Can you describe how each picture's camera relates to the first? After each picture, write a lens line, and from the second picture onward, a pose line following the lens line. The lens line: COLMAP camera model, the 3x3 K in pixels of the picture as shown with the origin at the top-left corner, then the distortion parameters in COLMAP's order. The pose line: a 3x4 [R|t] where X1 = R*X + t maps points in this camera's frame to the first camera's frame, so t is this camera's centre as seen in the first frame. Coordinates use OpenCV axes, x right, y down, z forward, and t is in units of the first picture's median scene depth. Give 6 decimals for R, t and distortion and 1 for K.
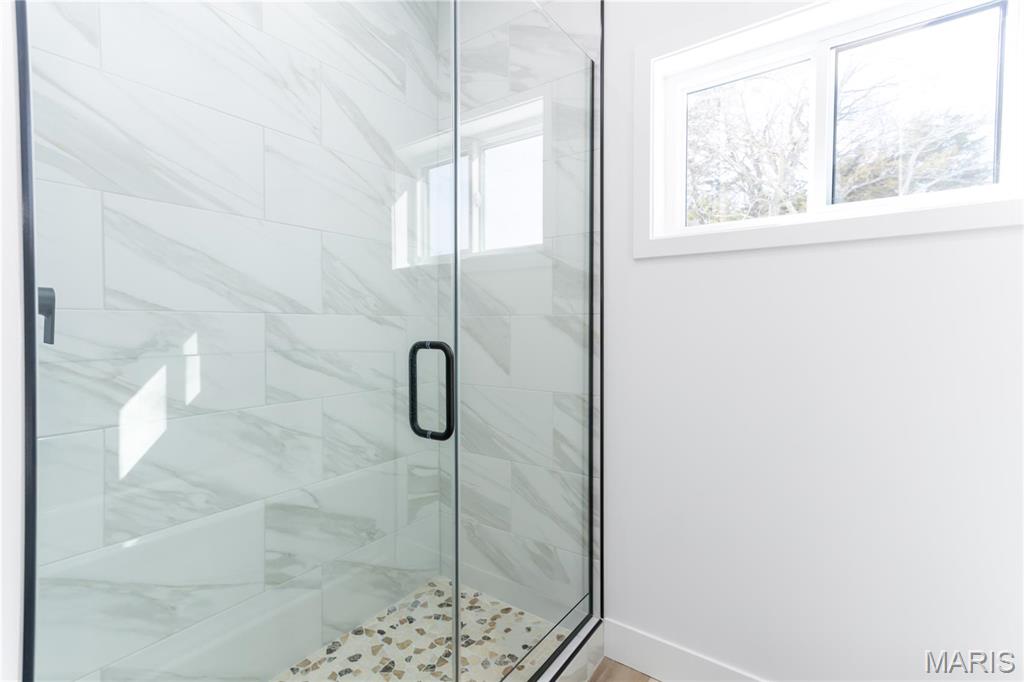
lens RADIAL K [[475.3, 0, 505.6], [0, 475.3, 333.0], [0, 0, 1]] dist [0.020254, 0.003426]
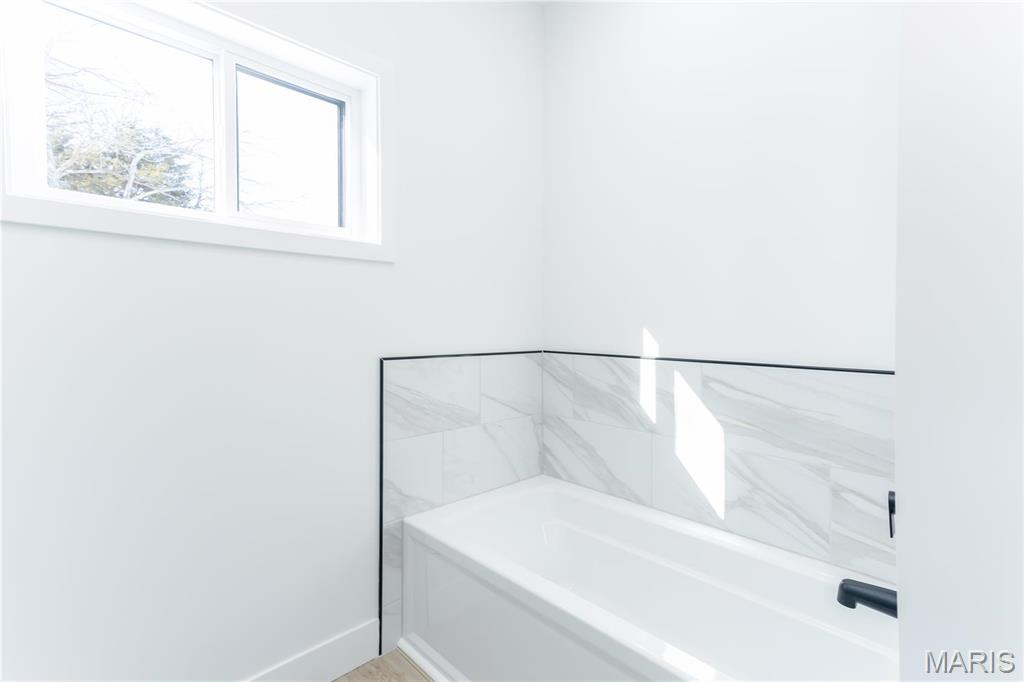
lens RADIAL K [[475.3, 0, 511.3], [0, 475.3, 334.3], [0, 0, 1]] dist [0.020254, 0.003426]
pose [[0.188952, -0.019285, 0.981797, -0.200259], [0.015498, 0.999741, 0.016655, -0.001414], [-0.981864, 0.012068, 0.189202, 0.159960]]
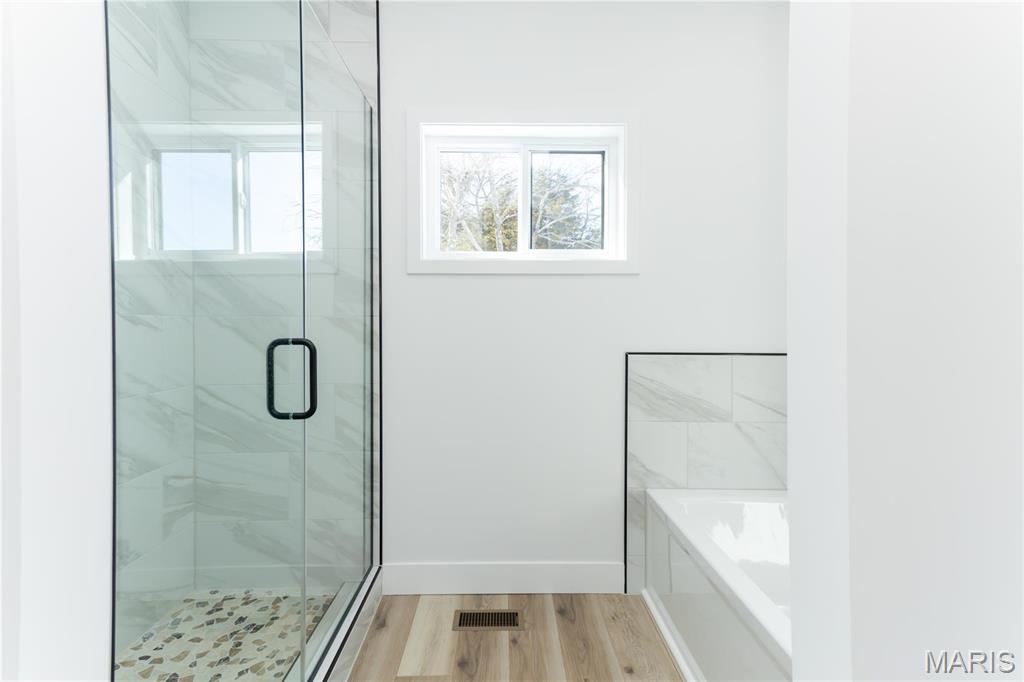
lens RADIAL K [[475.3, 0, 506.4], [0, 475.3, 337.3], [0, 0, 1]] dist [0.020254, 0.003426]
pose [[0.808546, -0.016047, 0.588214, -0.238036], [0.011005, 0.999866, 0.012151, 0.002940], [-0.588330, -0.003351, 0.808614, -0.165069]]
